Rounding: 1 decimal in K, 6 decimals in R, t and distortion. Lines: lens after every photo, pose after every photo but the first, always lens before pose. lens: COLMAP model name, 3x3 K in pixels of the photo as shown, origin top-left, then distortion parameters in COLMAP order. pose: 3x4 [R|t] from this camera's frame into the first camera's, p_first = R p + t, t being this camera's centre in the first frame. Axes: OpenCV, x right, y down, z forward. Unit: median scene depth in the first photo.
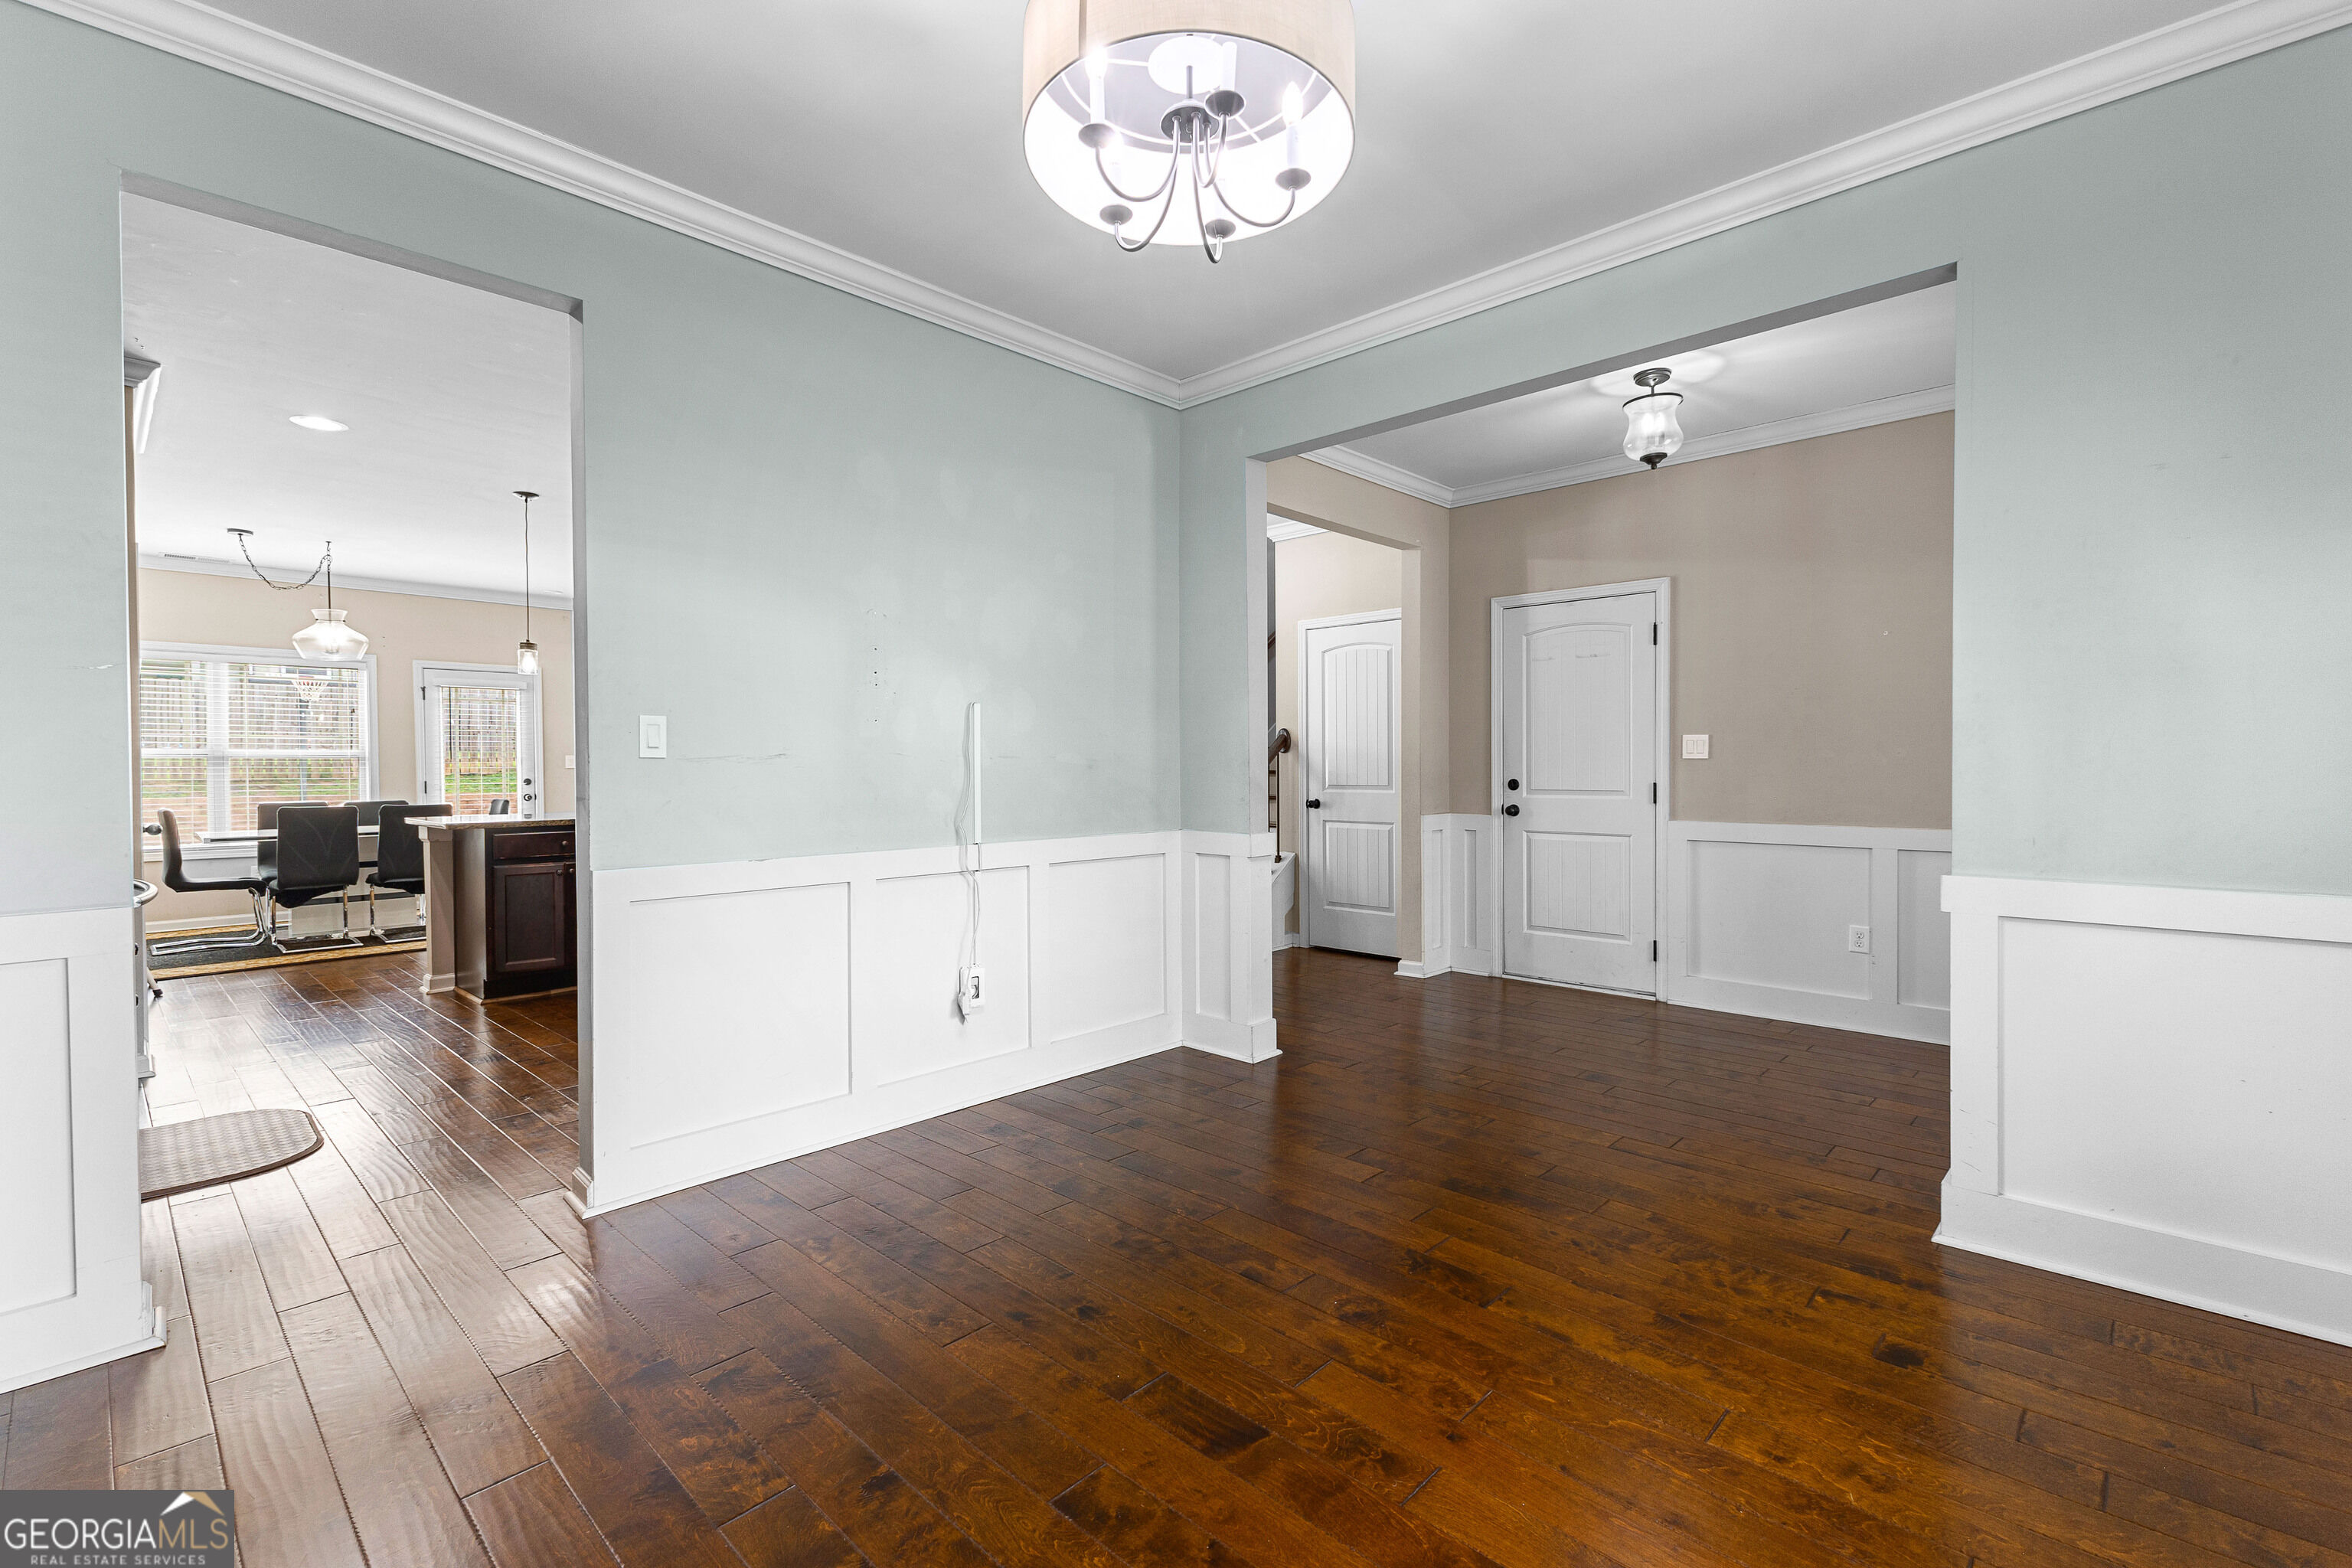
lens RADIAL K [[1031.9, 0, 1182.4], [0, 1031.9, 776.9], [0, 0, 1]] dist [0.006323, -0.001147]
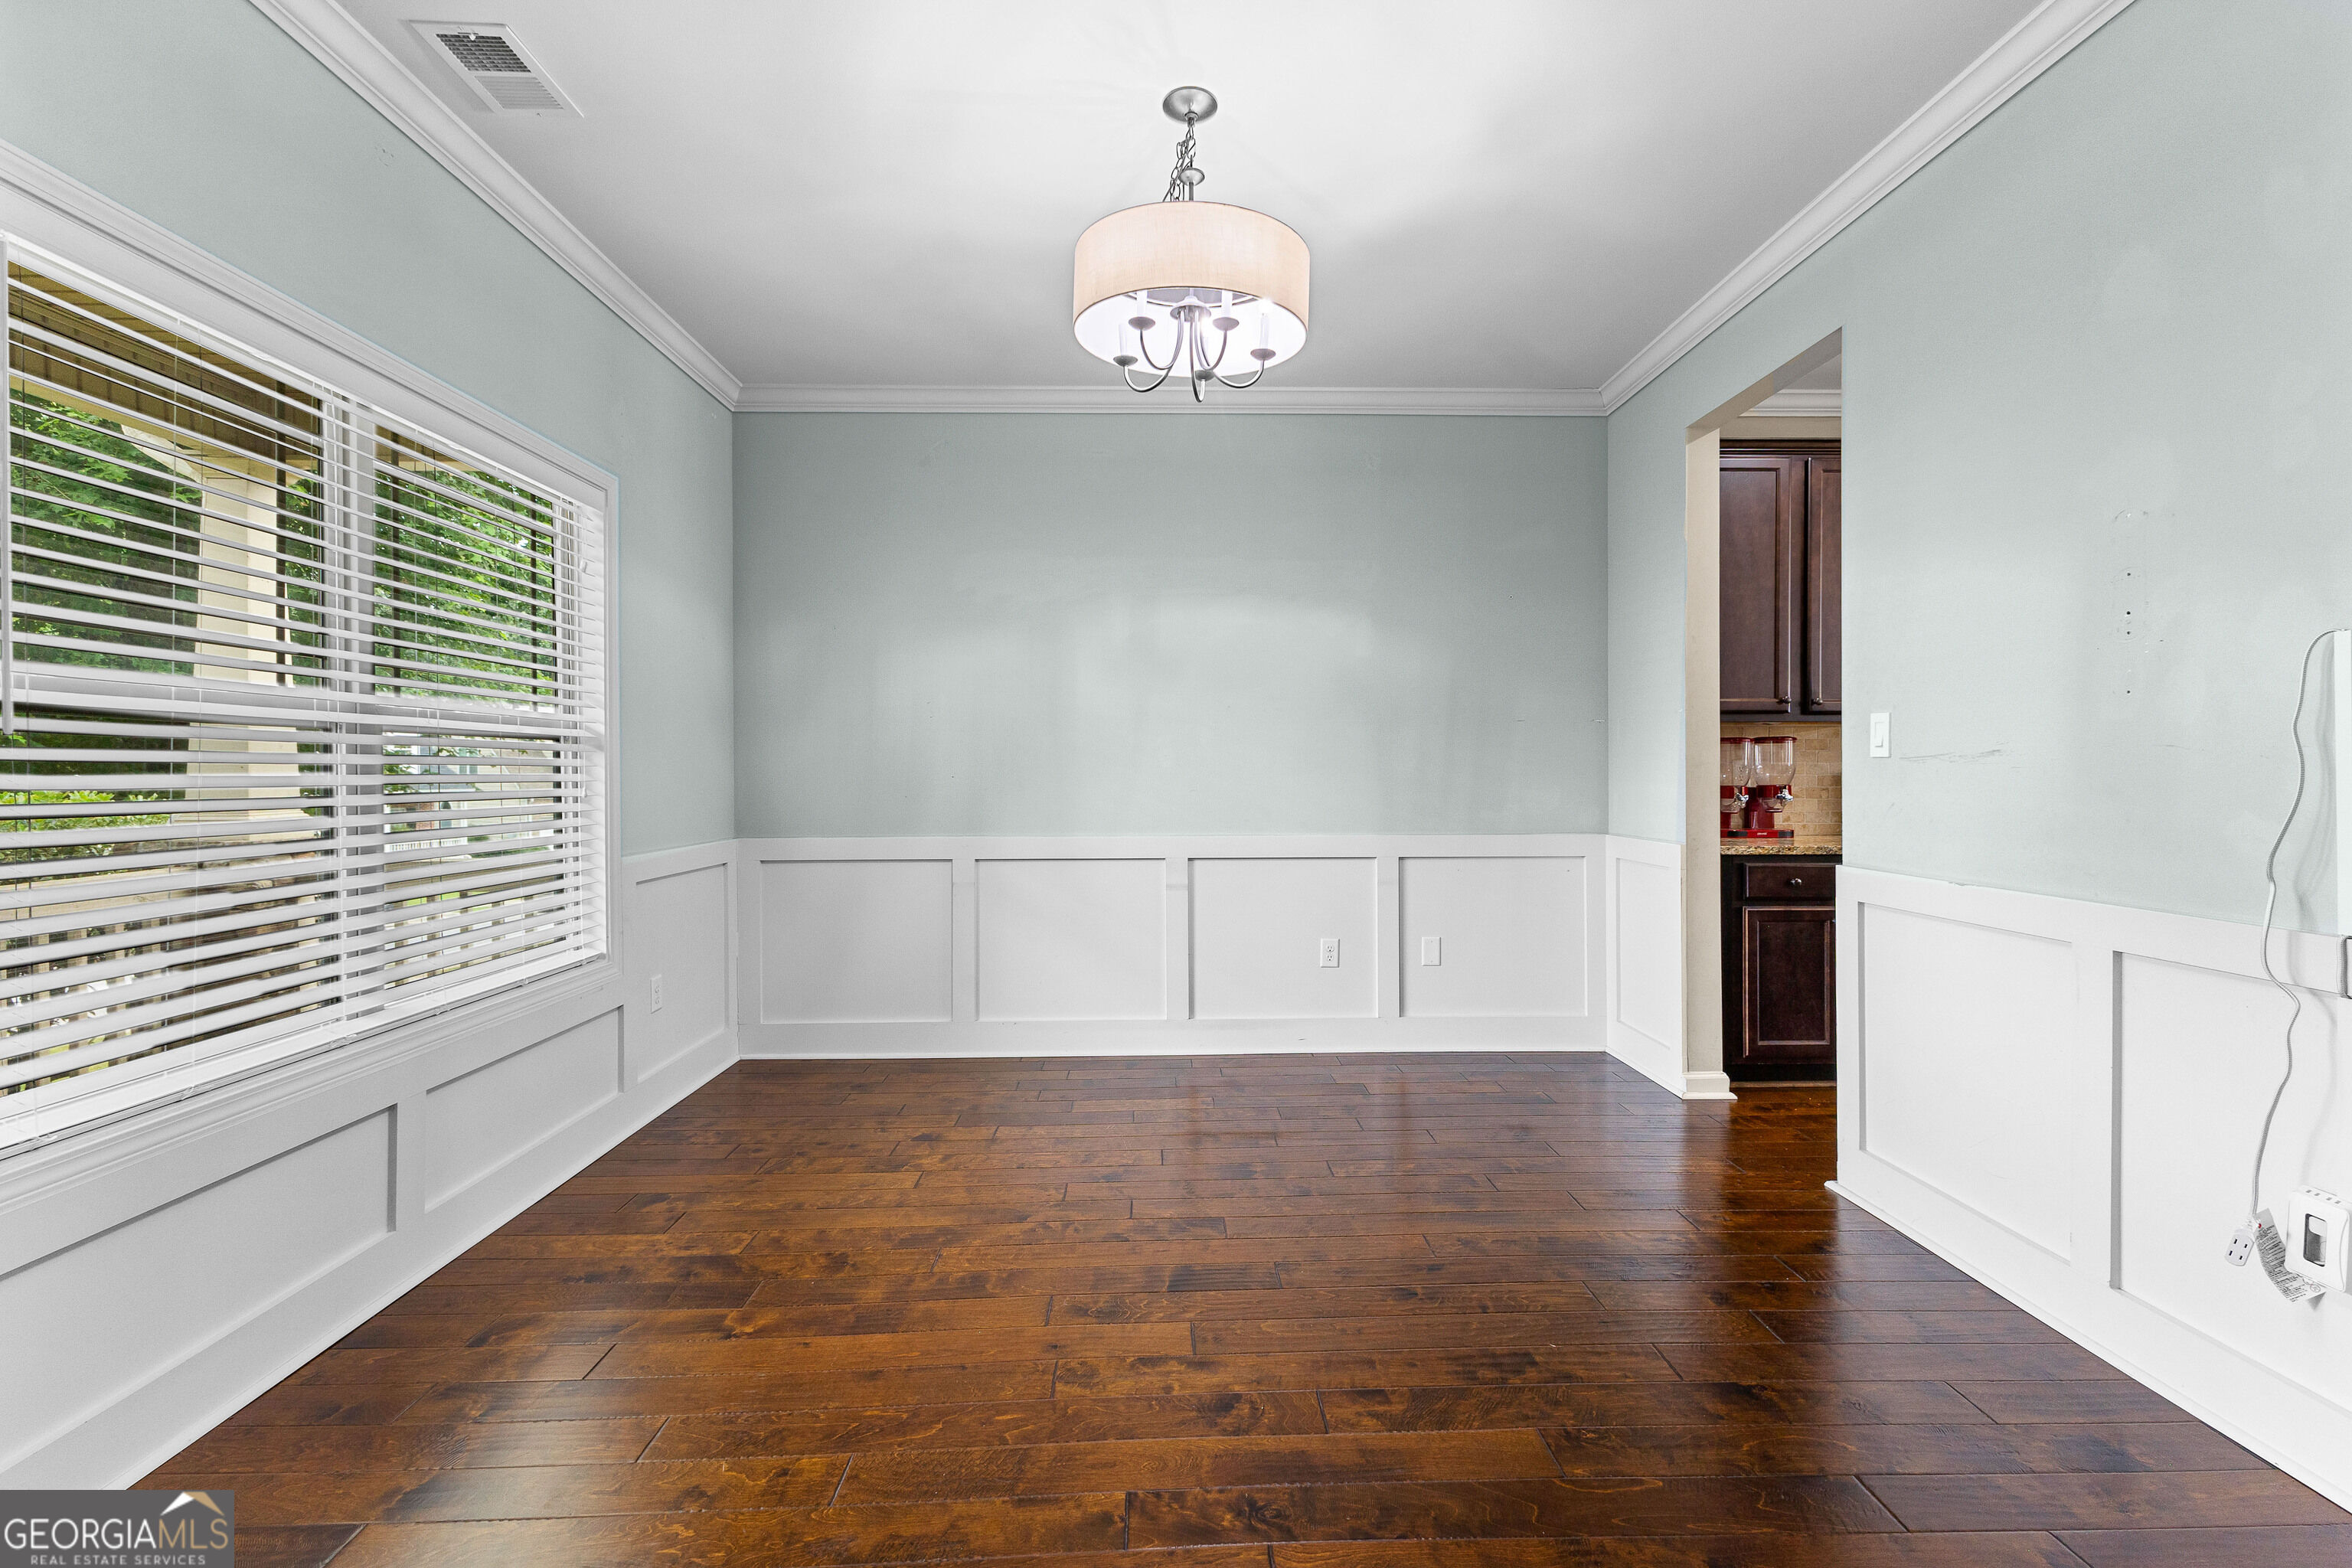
lens RADIAL K [[1031.9, 0, 1182.4], [0, 1031.9, 776.9], [0, 0, 1]] dist [0.006323, -0.001147]
pose [[-0.705772, 0.014485, -0.708291, 0.273414], [-0.000297, 0.999785, 0.020742, -0.008686], [0.708439, 0.014850, -0.705616, 0.536718]]
